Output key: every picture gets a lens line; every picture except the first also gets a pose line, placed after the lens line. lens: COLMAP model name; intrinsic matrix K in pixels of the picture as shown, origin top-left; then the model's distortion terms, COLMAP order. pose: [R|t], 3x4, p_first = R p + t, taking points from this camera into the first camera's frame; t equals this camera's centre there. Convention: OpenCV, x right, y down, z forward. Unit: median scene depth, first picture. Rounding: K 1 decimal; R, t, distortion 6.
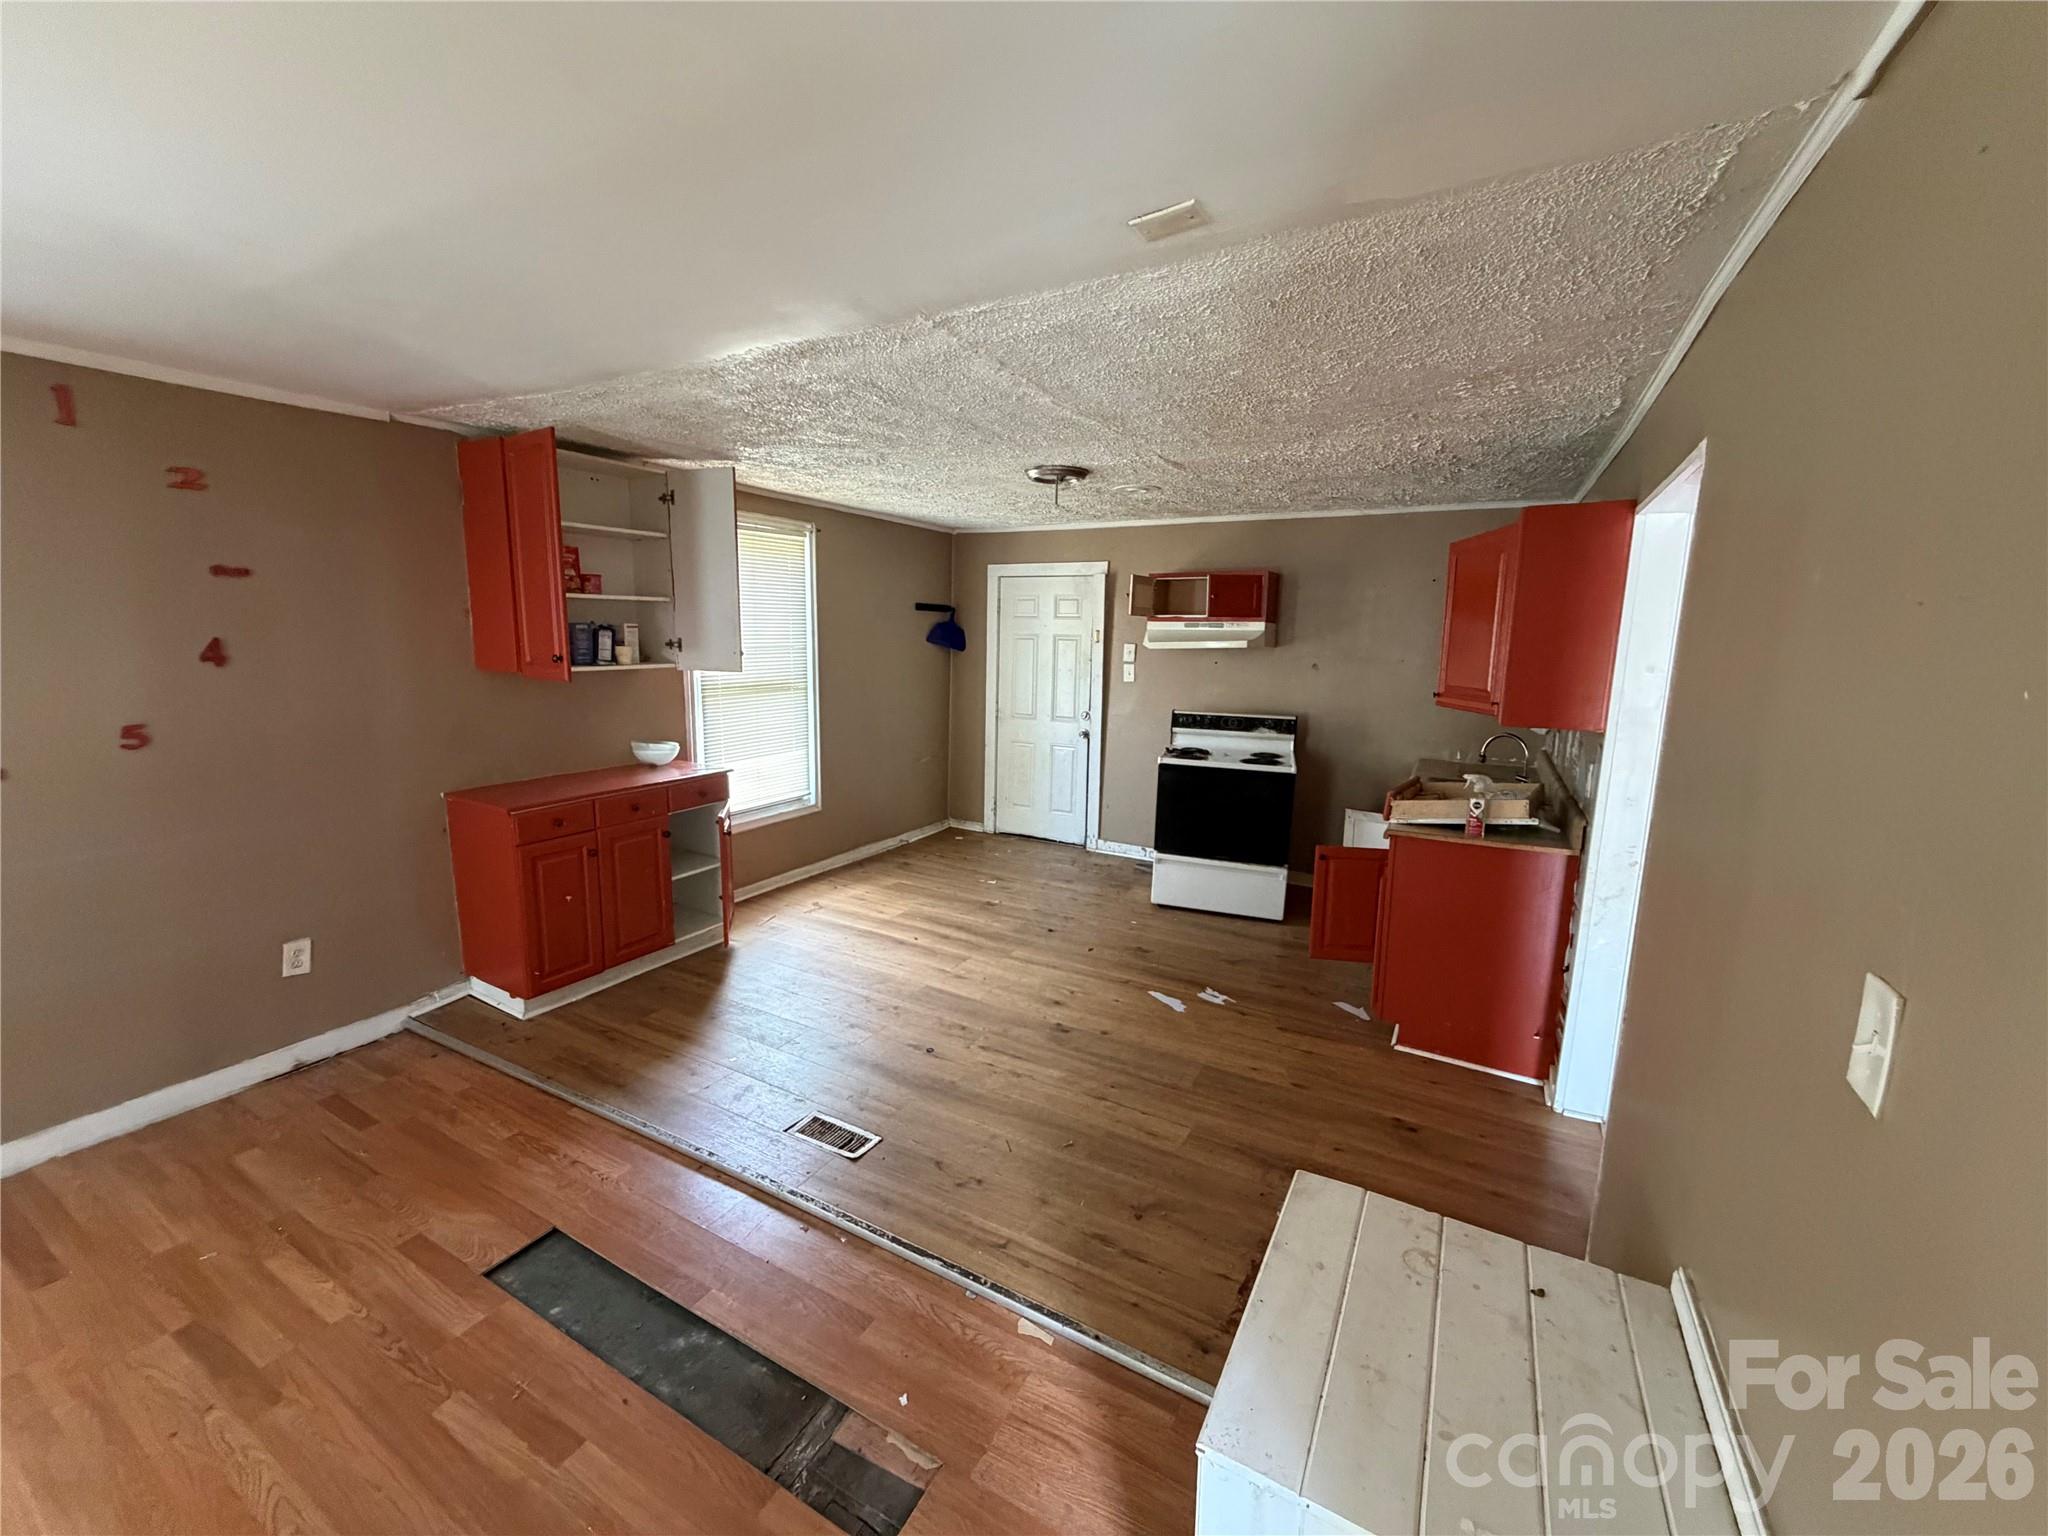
lens RADIAL K [[809.6, 0, 1013.2], [0, 809.6, 757.3], [0, 0, 1]] dist [-0.001480, 0.000742]
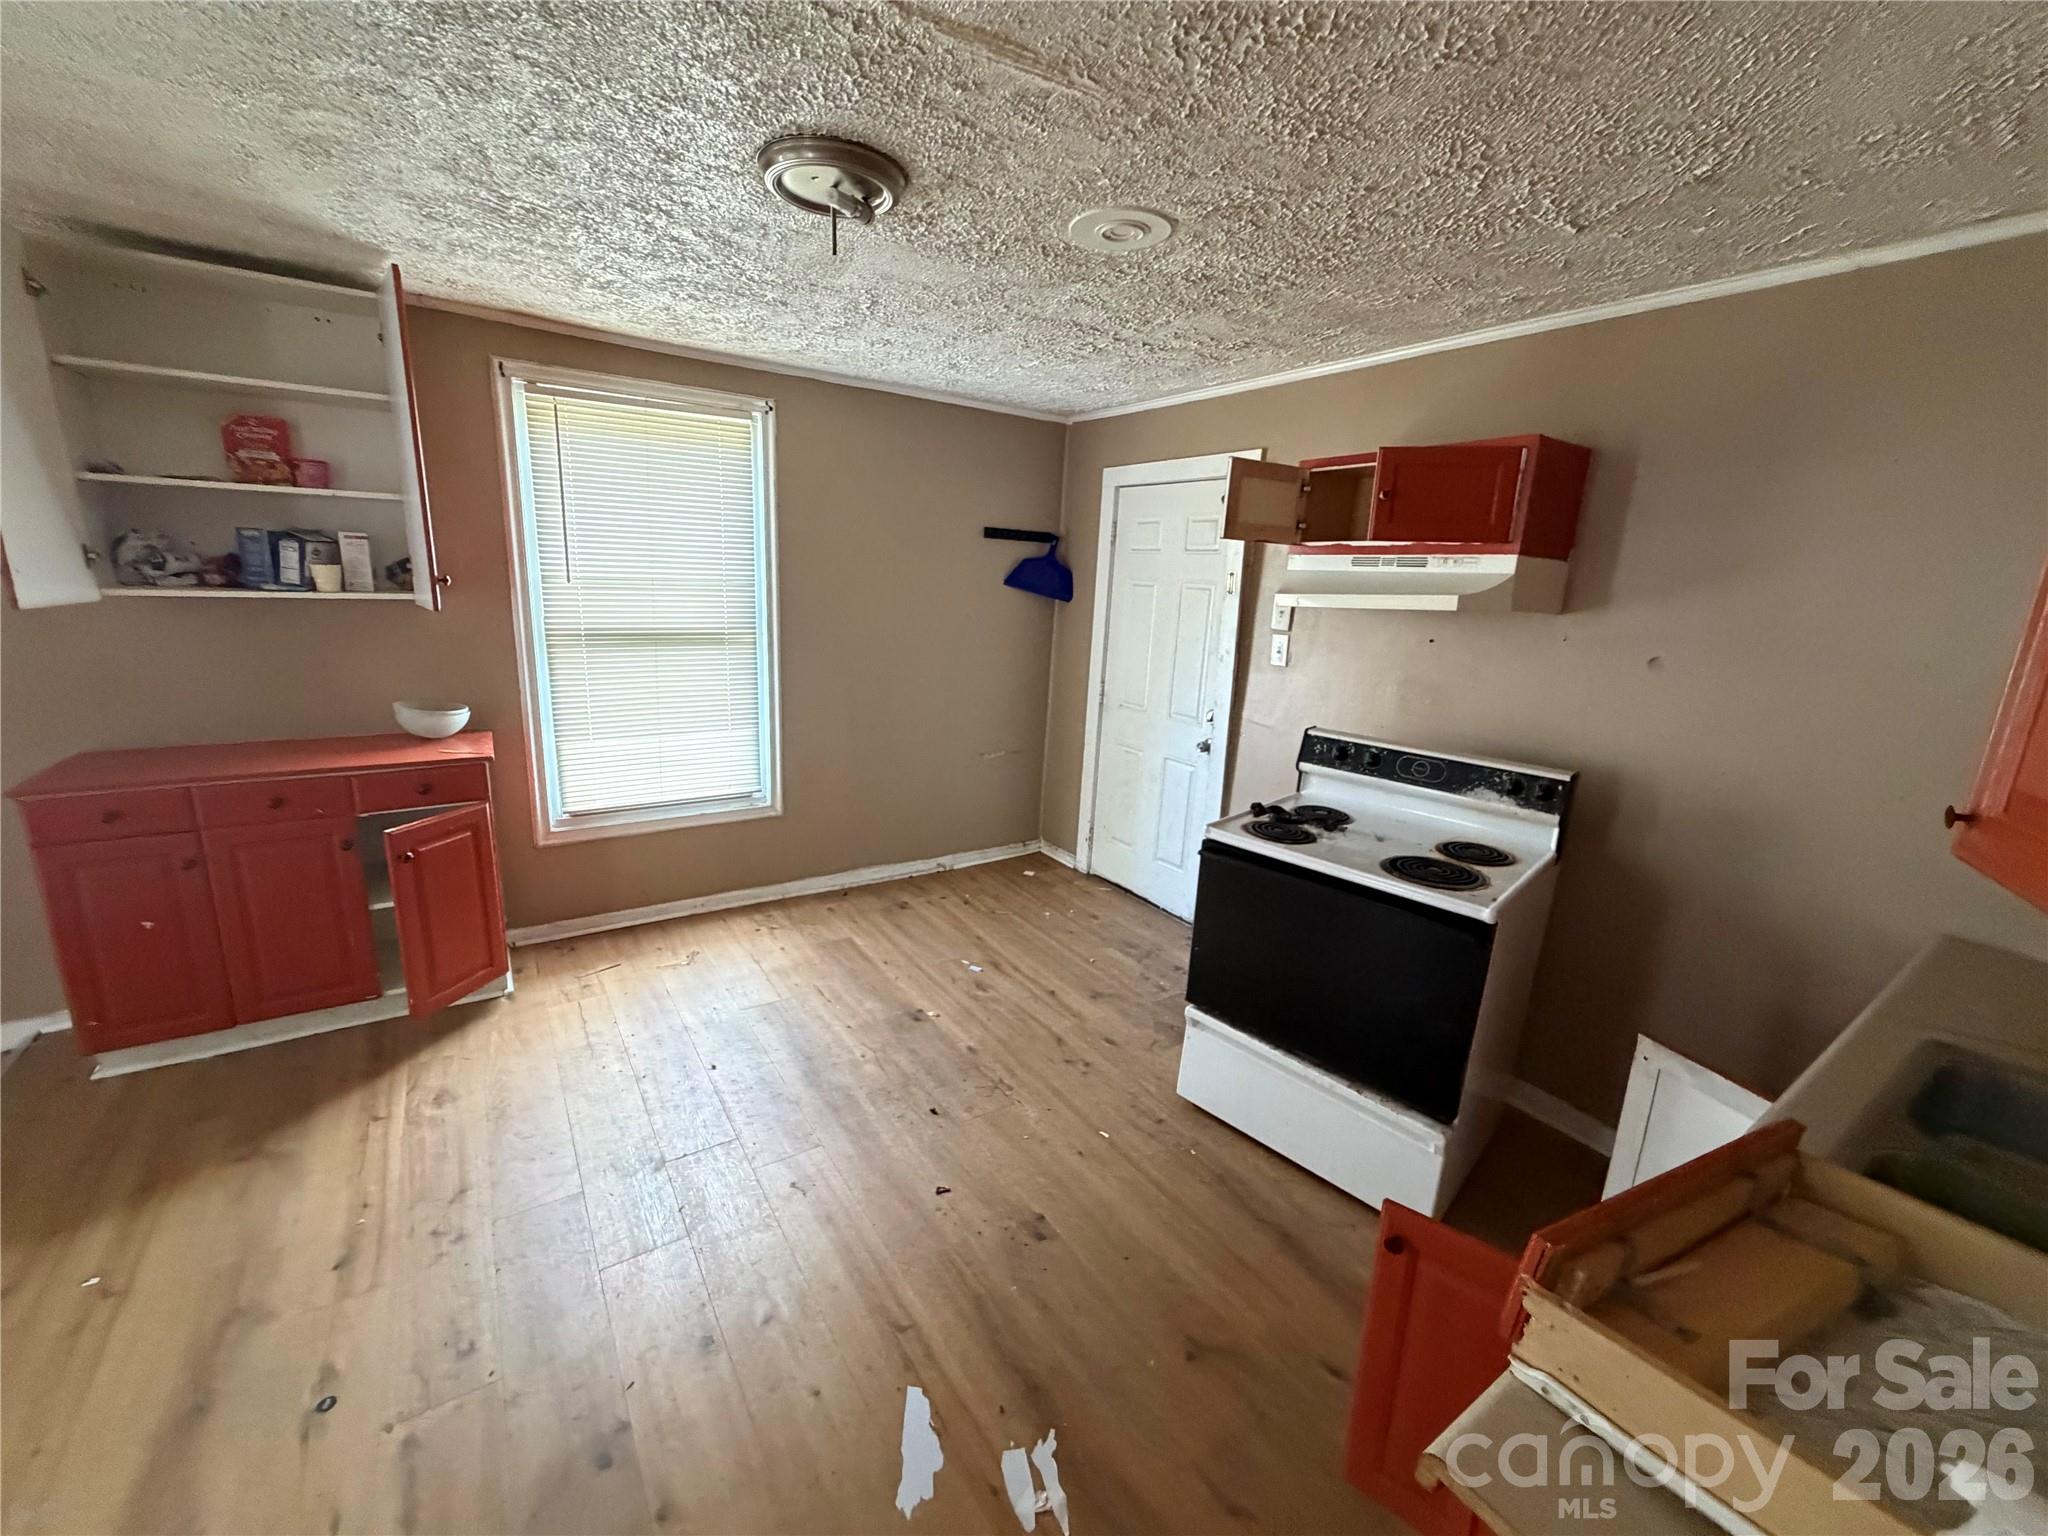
lens RADIAL K [[809.6, 0, 1022.2], [0, 809.6, 760.2], [0, 0, 1]] dist [-0.001480, 0.000742]
pose [[0.893038, 0.123307, -0.432757, 0.312548], [-0.098631, 0.991974, 0.079111, -0.072941], [0.439039, -0.027966, 0.898033, 0.547527]]
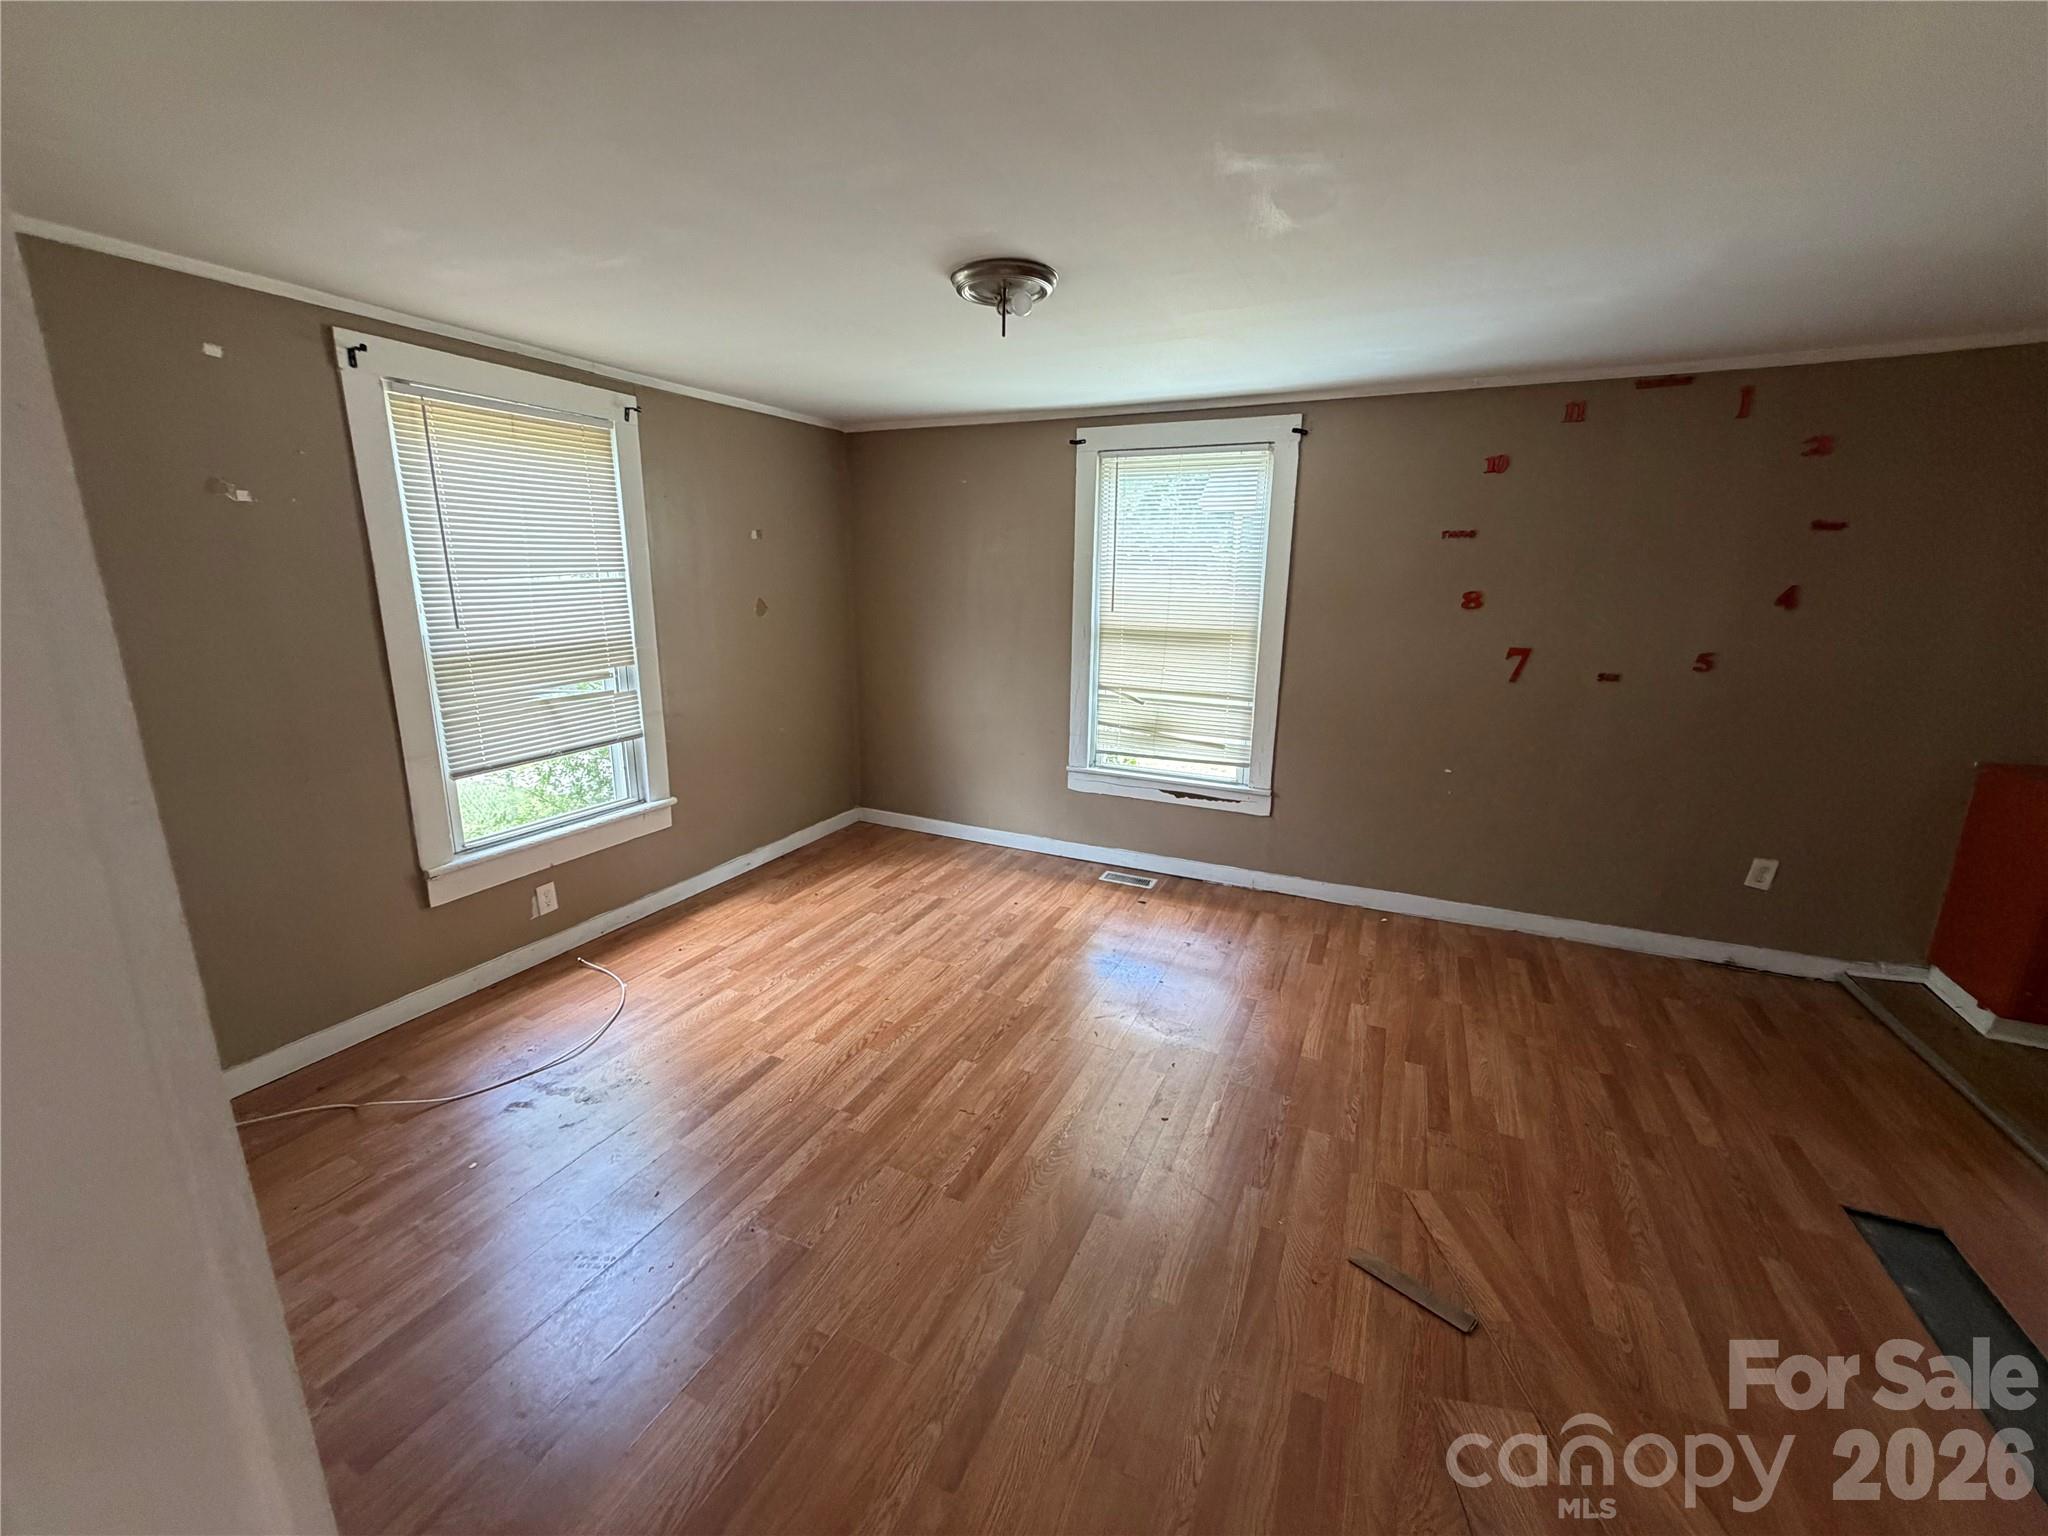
lens RADIAL K [[809.6, 0, 1031.0], [0, 809.6, 752.4], [0, 0, 1]] dist [-0.001480, 0.000742]
pose [[0.072770, 0.209721, -0.975050, 0.071326], [-0.173135, 0.965454, 0.194736, 0.030023], [0.982206, 0.154644, 0.106566, -0.100688]]
